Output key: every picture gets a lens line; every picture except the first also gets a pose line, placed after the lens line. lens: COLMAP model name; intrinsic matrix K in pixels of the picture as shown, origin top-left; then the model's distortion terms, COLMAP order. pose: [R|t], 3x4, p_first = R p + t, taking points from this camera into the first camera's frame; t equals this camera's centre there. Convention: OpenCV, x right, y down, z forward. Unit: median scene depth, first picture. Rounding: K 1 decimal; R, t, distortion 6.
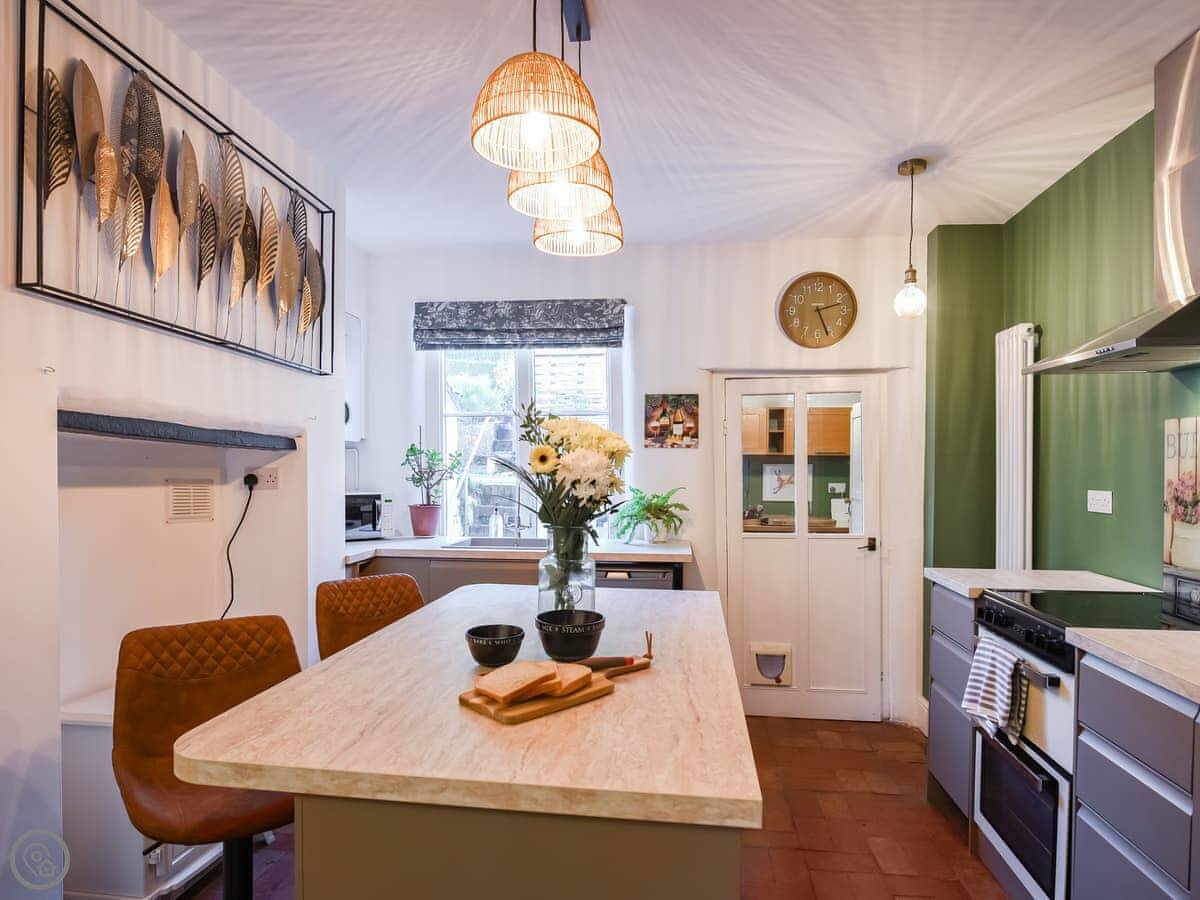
lens RADIAL K [[683.0, 0, 599.6], [0, 683.0, 468.8], [0, 0, 1]] dist [0.015693, -0.000078]
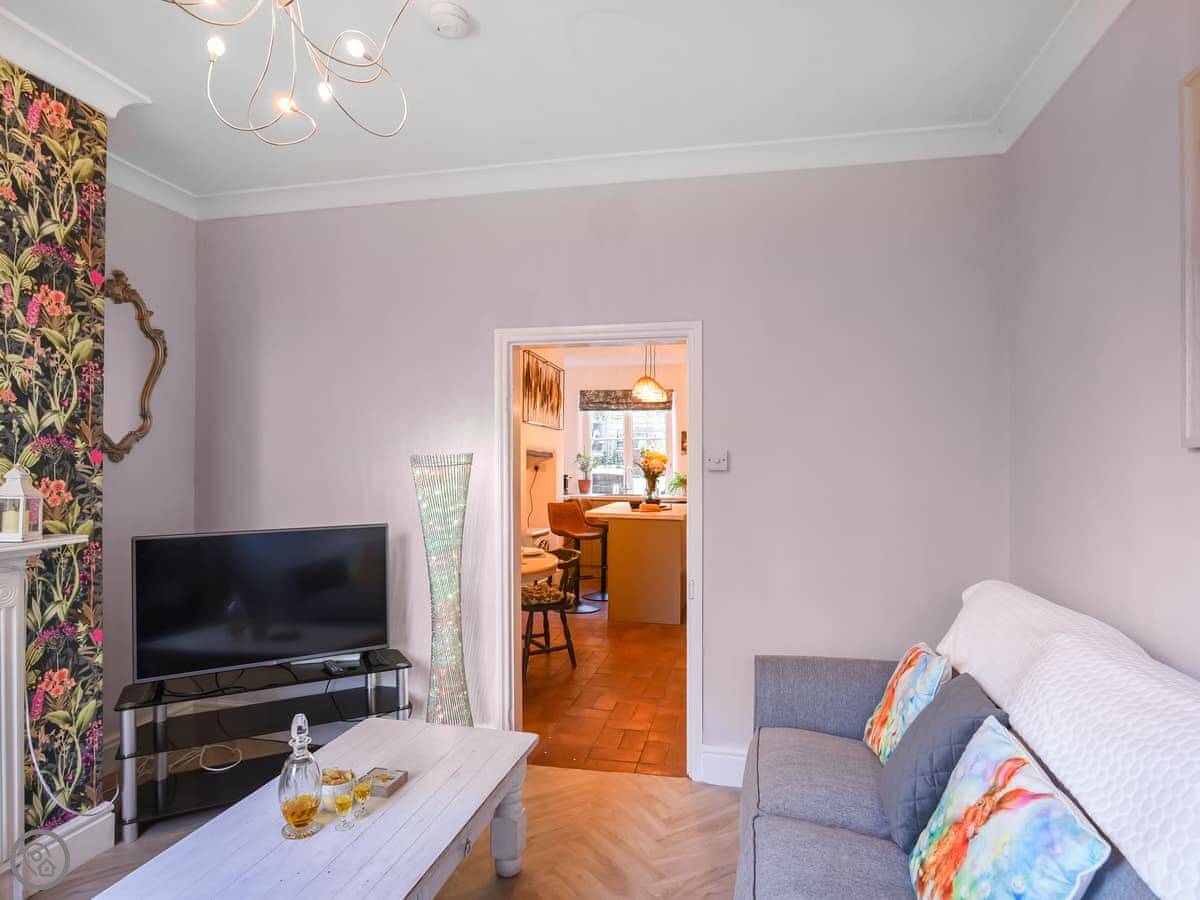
lens RADIAL K [[683.0, 0, 599.6], [0, 683.0, 468.8], [0, 0, 1]] dist [0.015693, -0.000078]
pose [[0.995224, 0.001288, -0.097609, 0.016294], [-0.000429, 0.999961, 0.008826, -0.004036], [0.097617, -0.008742, 0.995186, -1.270238]]
